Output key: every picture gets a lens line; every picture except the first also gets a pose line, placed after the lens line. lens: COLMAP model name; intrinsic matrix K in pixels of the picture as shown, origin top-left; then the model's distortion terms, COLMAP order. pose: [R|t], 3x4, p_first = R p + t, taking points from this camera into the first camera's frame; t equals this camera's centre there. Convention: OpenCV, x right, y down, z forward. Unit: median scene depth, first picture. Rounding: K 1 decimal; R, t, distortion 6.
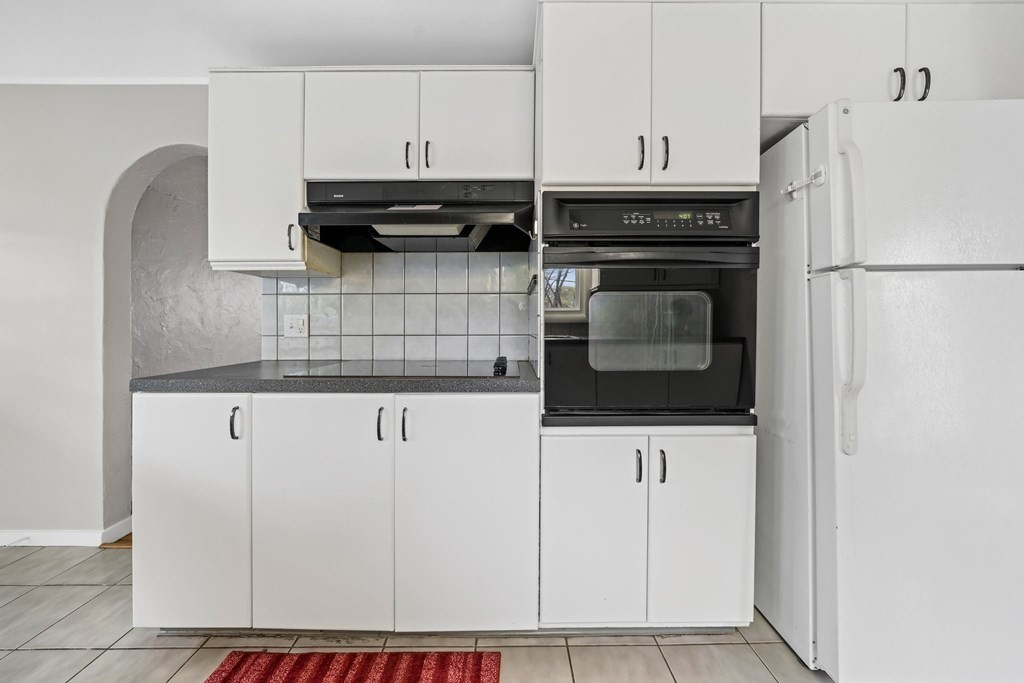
lens RADIAL K [[353.2, 0, 512.0], [0, 353.2, 341.5], [0, 0, 1]] dist [0.000357, 0.000013]
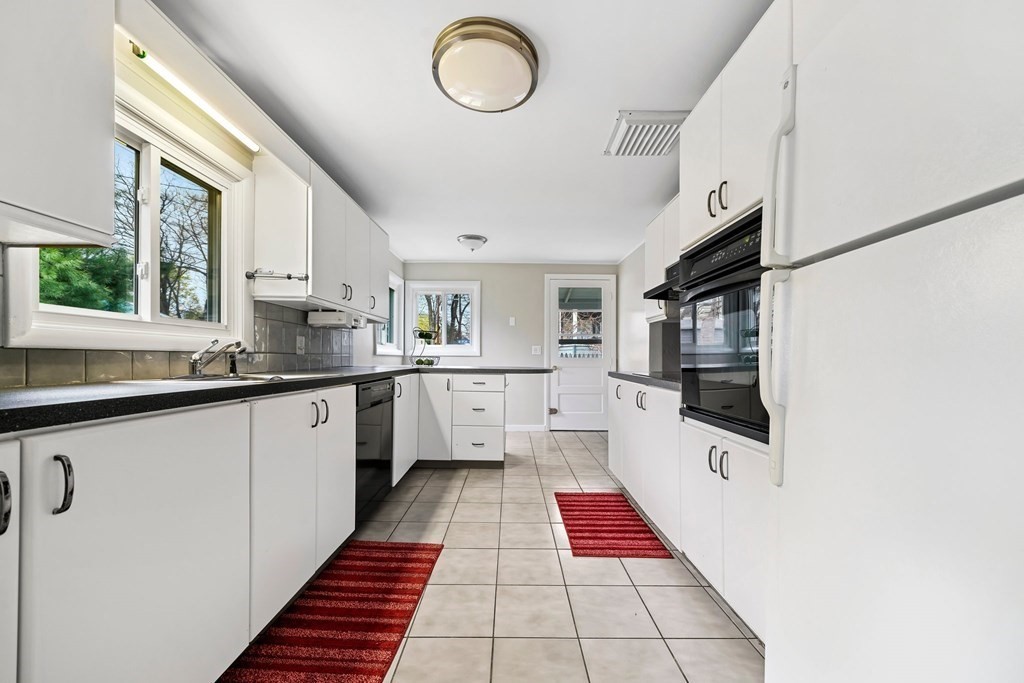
lens RADIAL K [[358.5, 0, 510.4], [0, 358.5, 355.1], [0, 0, 1]] dist [-0.000036, -0.000009]
pose [[-0.005097, -0.008214, -0.999953, 1.592026], [-0.001255, 0.999966, -0.008208, 0.003027], [0.999986, 0.001213, -0.005107, 0.295989]]
